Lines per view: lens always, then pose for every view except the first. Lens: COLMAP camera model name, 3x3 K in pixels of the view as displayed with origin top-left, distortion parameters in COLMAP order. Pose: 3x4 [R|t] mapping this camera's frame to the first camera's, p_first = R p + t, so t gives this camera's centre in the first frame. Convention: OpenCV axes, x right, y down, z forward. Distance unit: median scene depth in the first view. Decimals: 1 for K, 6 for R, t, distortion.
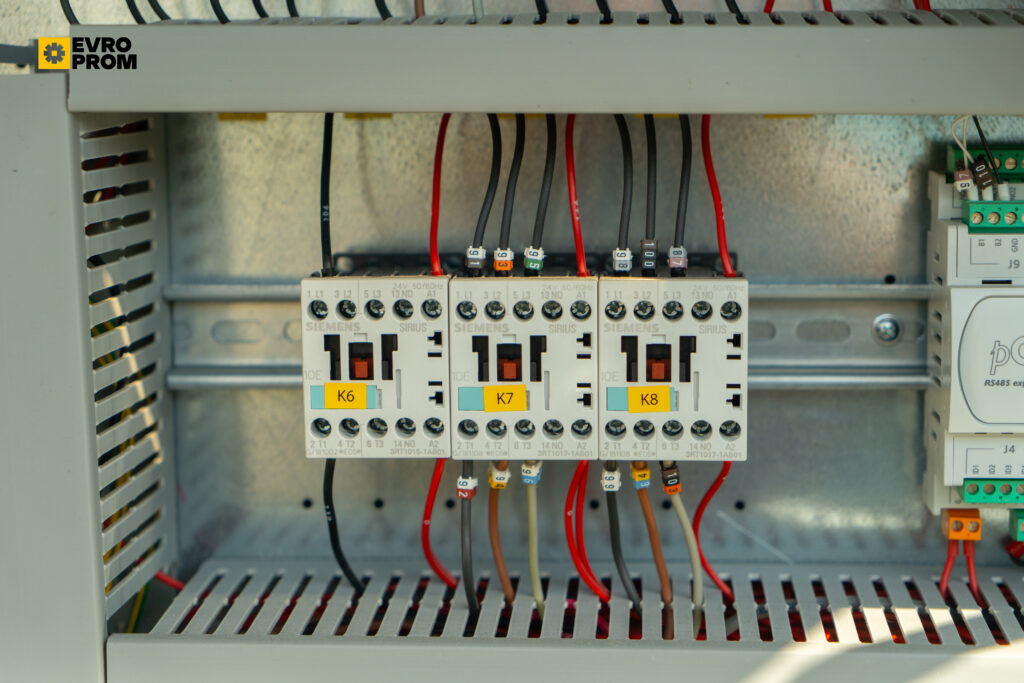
lens RADIAL K [[2015.9, 0, 509.1], [0, 2015.9, 340.8], [0, 0, 1]] dist [0.028729, 0.000000]
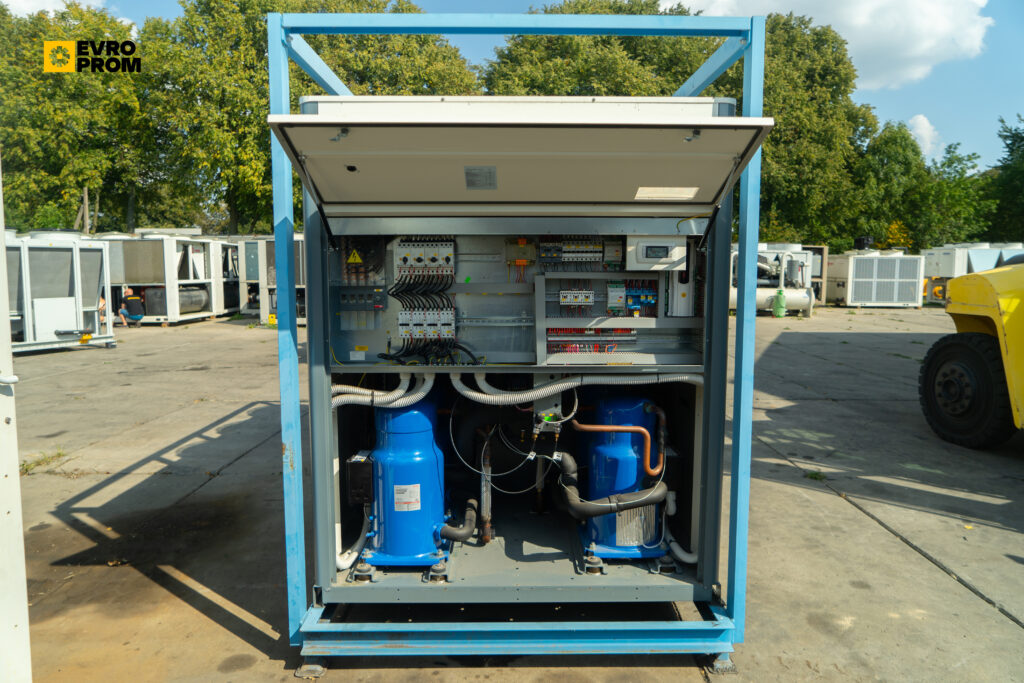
lens RADIAL K [[687.5, 0, 515.8], [0, 687.5, 341.3], [0, 0, 1]] dist [-0.031602, 0.011563]
pose [[0.996442, -0.002385, 0.084253, -0.773416], [0.003912, 0.999831, -0.017967, 0.379344], [-0.084196, 0.018232, 0.996282, -3.460996]]
